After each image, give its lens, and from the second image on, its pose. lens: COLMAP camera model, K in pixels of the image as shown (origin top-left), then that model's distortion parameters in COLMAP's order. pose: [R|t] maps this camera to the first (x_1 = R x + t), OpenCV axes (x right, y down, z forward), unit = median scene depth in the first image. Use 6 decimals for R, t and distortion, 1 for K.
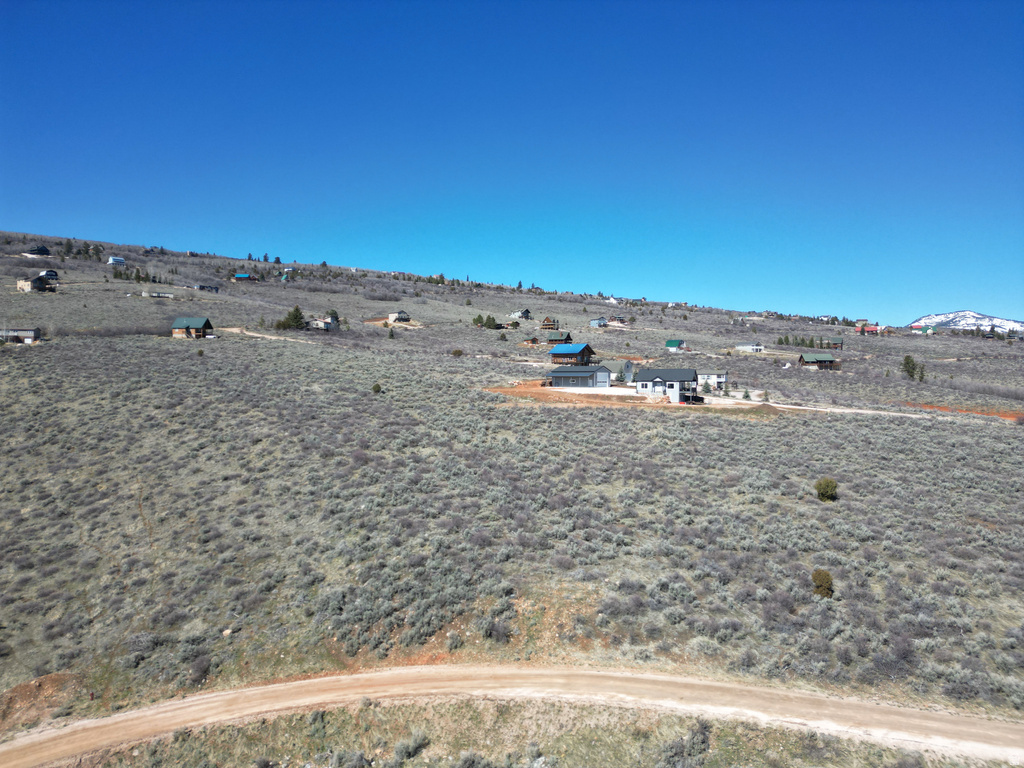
lens RADIAL K [[715.1, 0, 510.7], [0, 715.1, 390.1], [0, 0, 1]] dist [0.098455, -0.097696]
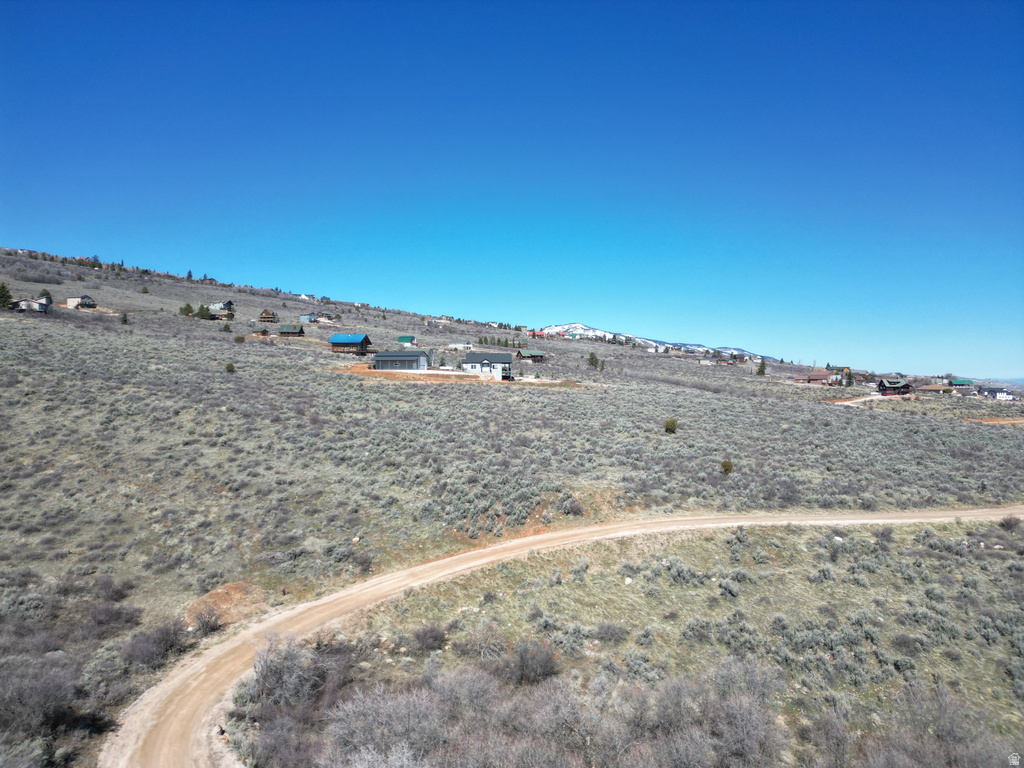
lens RADIAL K [[715.4, 0, 514.2], [0, 715.4, 384.3], [0, 0, 1]] dist [0.100742, -0.100452]
pose [[0.890687, -0.006292, 0.454574, -0.184755], [0.011033, 0.999909, -0.007778, 0.020719], [-0.454484, 0.011943, 0.890675, -0.059030]]
